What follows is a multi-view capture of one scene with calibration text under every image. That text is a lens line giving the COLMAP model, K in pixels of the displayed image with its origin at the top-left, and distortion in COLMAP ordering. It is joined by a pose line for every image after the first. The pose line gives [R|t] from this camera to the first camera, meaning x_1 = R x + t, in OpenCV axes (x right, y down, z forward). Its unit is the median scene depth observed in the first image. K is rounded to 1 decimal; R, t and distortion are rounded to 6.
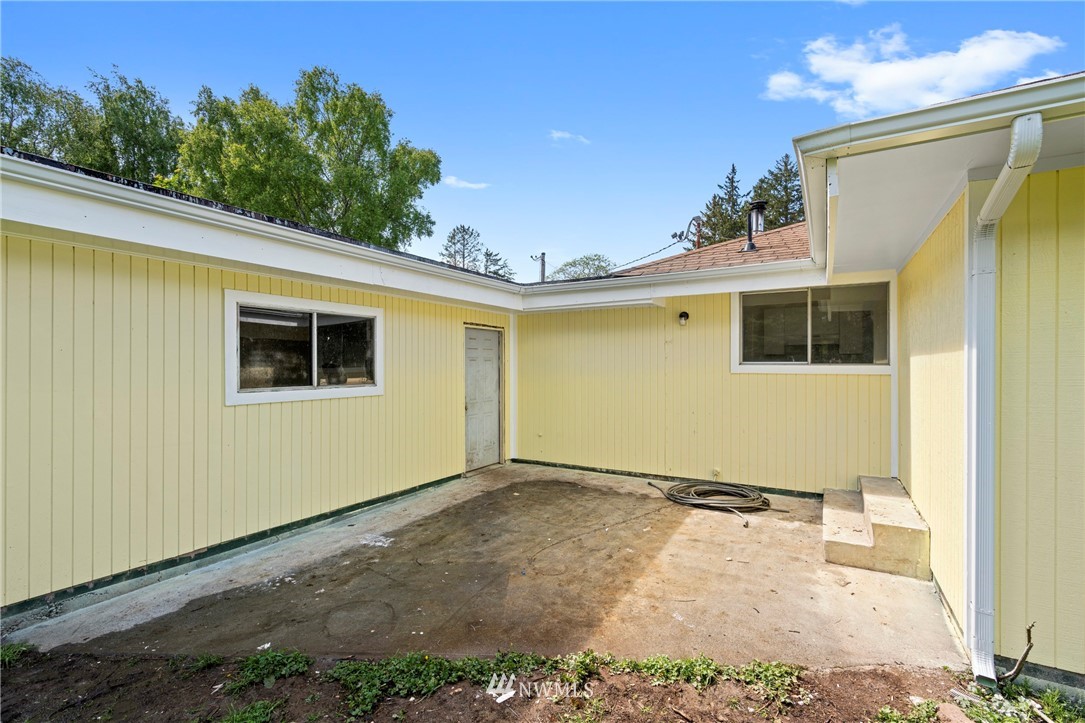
lens RADIAL K [[491.0, 0, 537.0], [0, 491.0, 360.9], [0, 0, 1]] dist [0.000254, 0.001972]
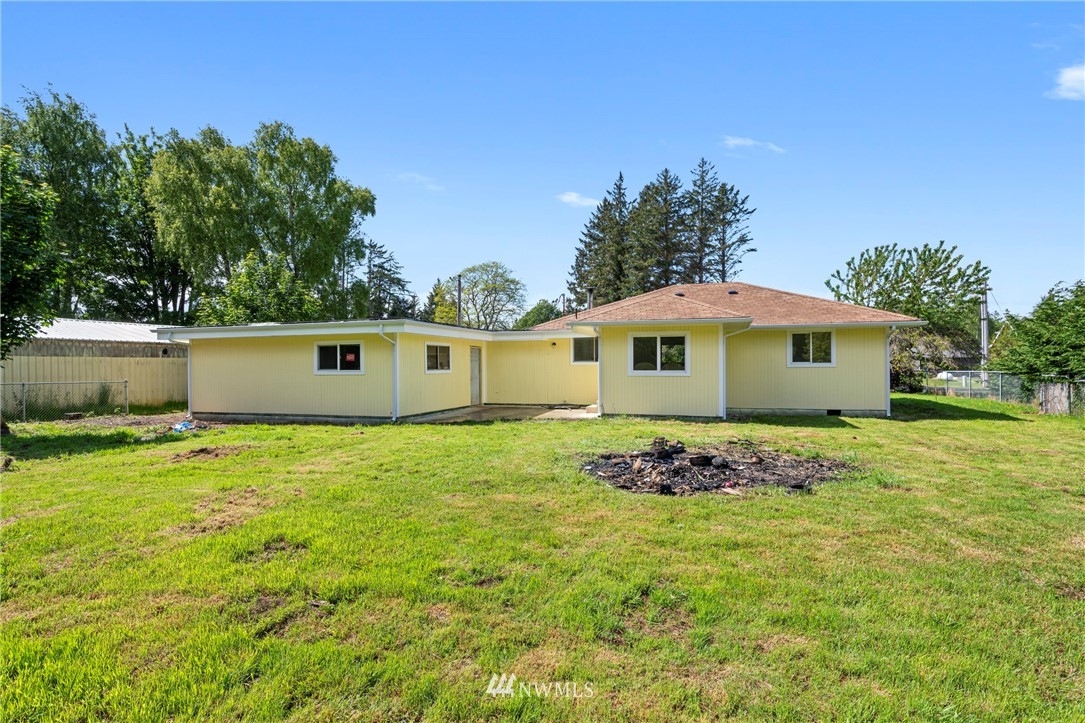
lens RADIAL K [[562.4, 0, 542.6], [0, 562.4, 362.1], [0, 0, 1]] dist [-0.000023, 0.000001]
pose [[0.974958, -0.003690, 0.222357, -0.088078], [0.003261, 0.999992, 0.002297, -0.000372], [-0.222364, -0.001514, 0.974963, -0.391830]]
